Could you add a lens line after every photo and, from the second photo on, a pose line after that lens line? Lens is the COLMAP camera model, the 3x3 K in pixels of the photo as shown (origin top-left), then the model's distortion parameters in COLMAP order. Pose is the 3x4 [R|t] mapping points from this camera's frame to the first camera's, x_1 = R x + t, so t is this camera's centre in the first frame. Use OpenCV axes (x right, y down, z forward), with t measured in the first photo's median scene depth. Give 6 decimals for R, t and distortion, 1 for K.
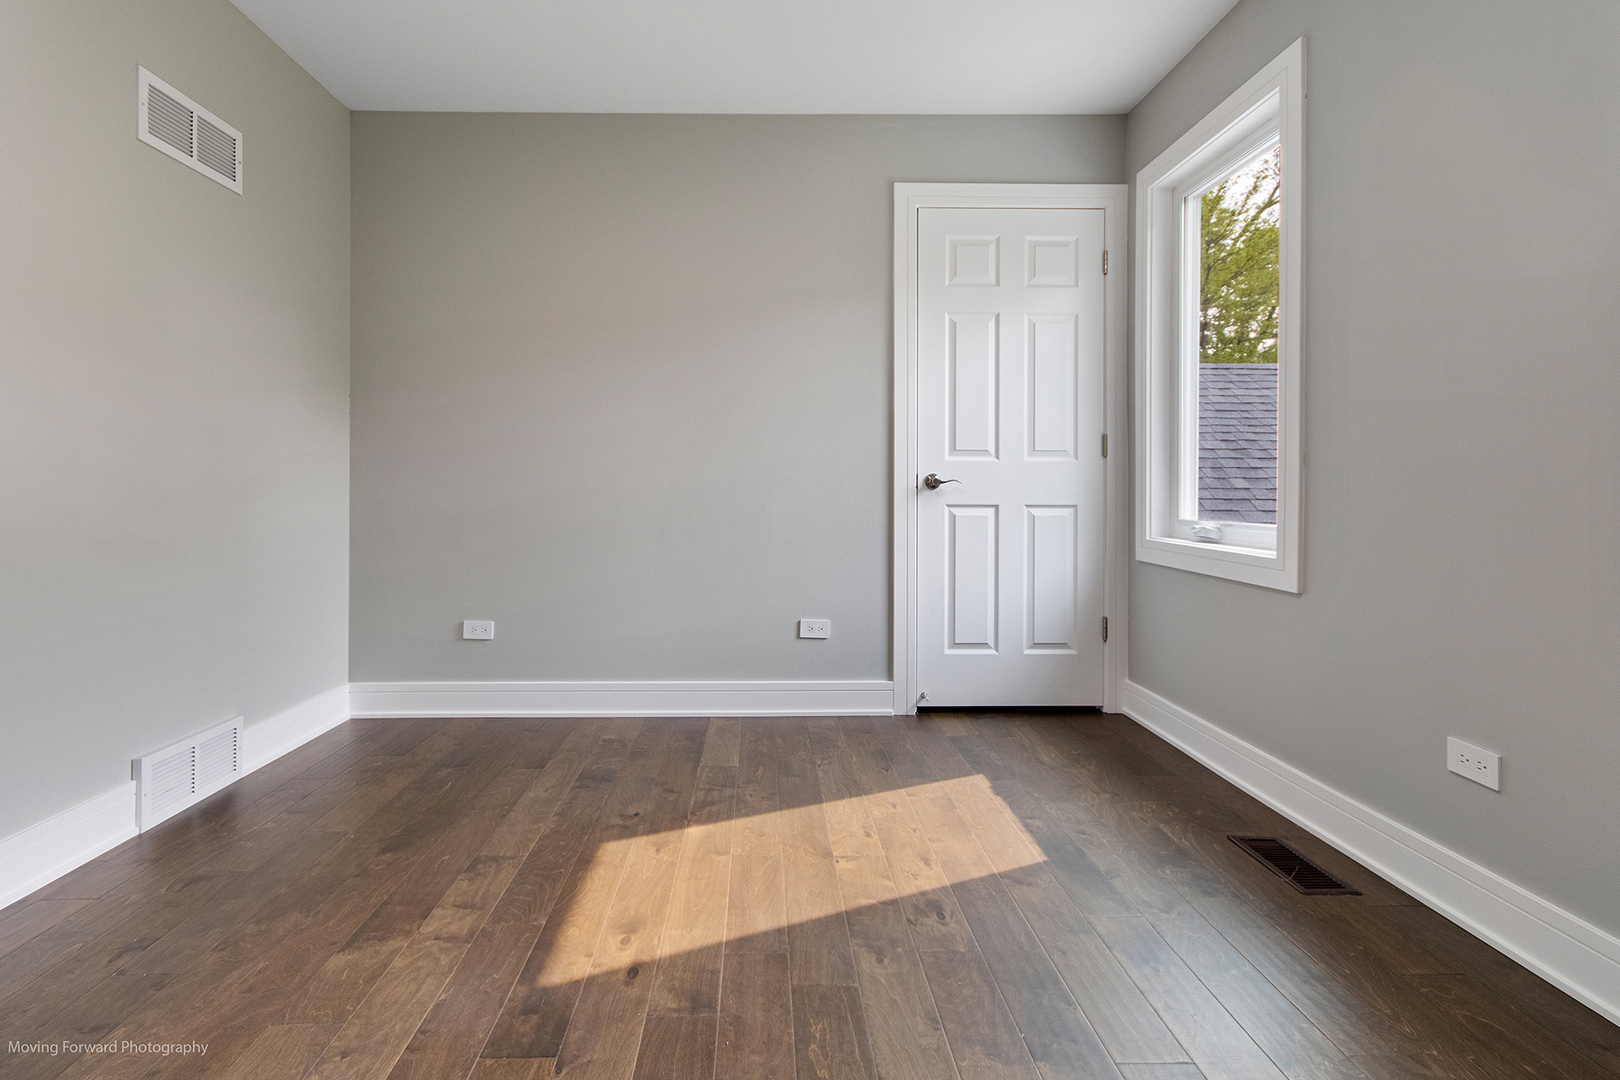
lens RADIAL K [[760.0, 0, 806.3], [0, 760.0, 504.9], [0, 0, 1]] dist [0.009388, -0.000472]
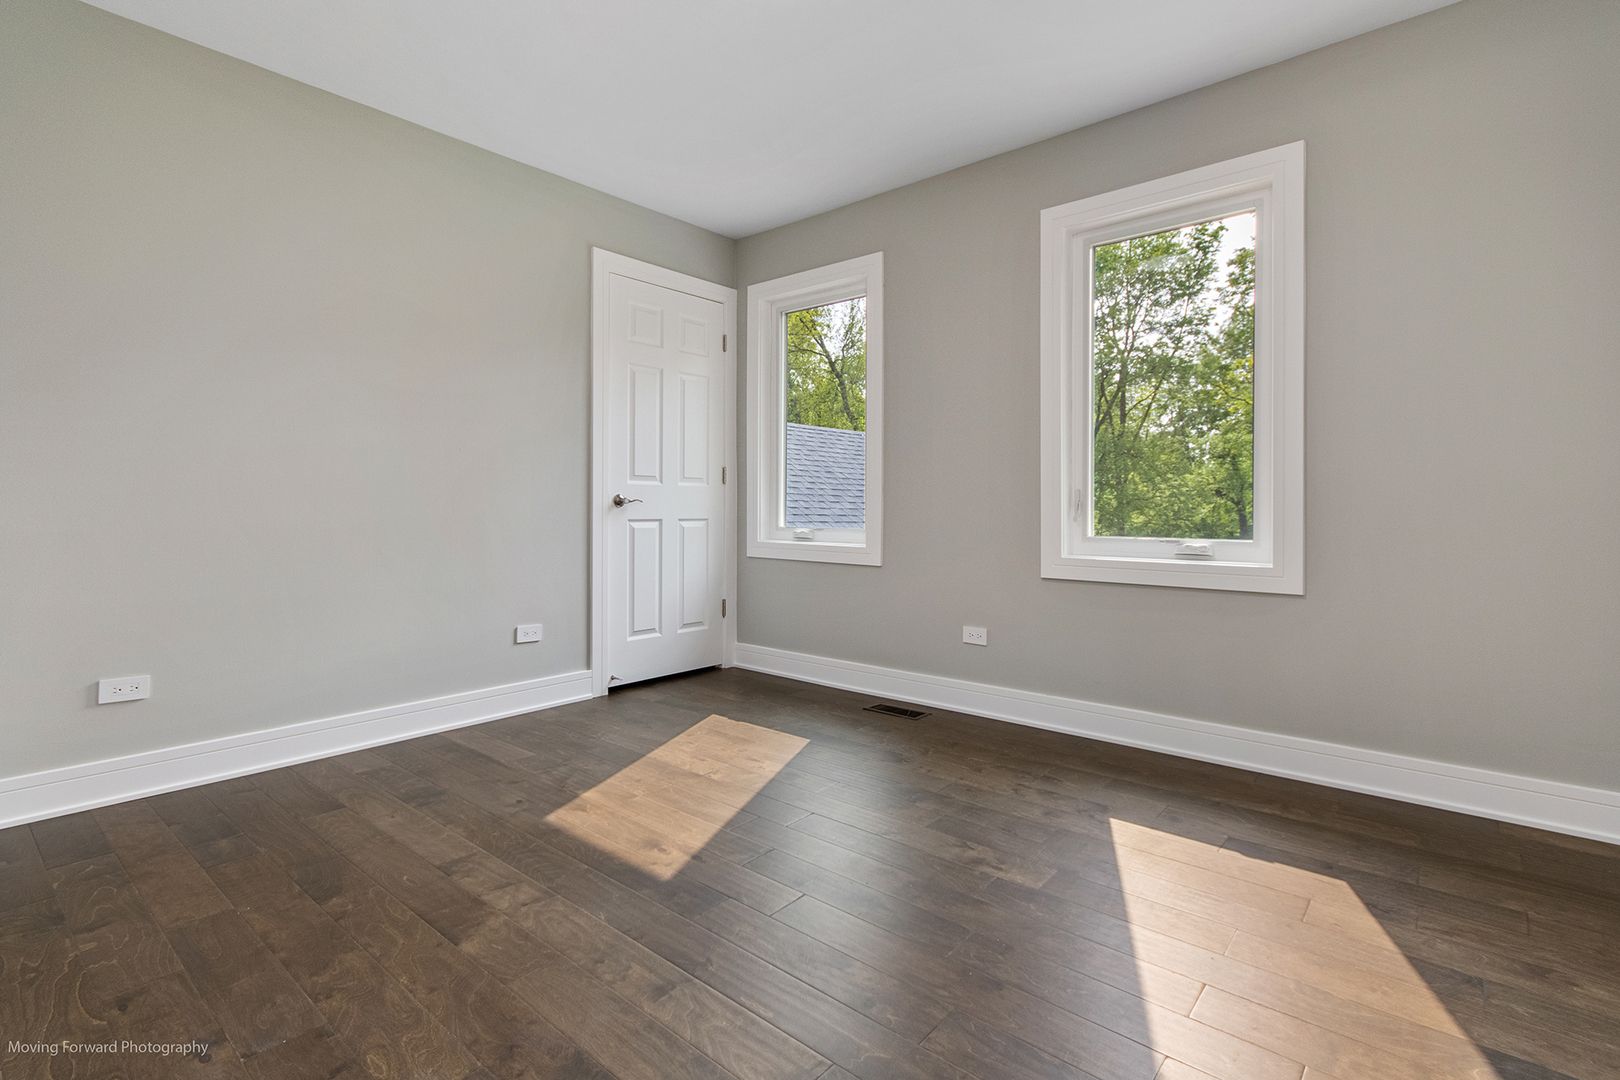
lens RADIAL K [[753.4, 0, 801.4], [0, 753.4, 537.9], [0, 0, 1]] dist [0.010749, 0.000251]
pose [[0.673250, -0.030854, 0.738771, -0.638990], [0.014312, 0.999486, 0.028700, -0.002074], [-0.739276, -0.008749, 0.673345, -0.033861]]
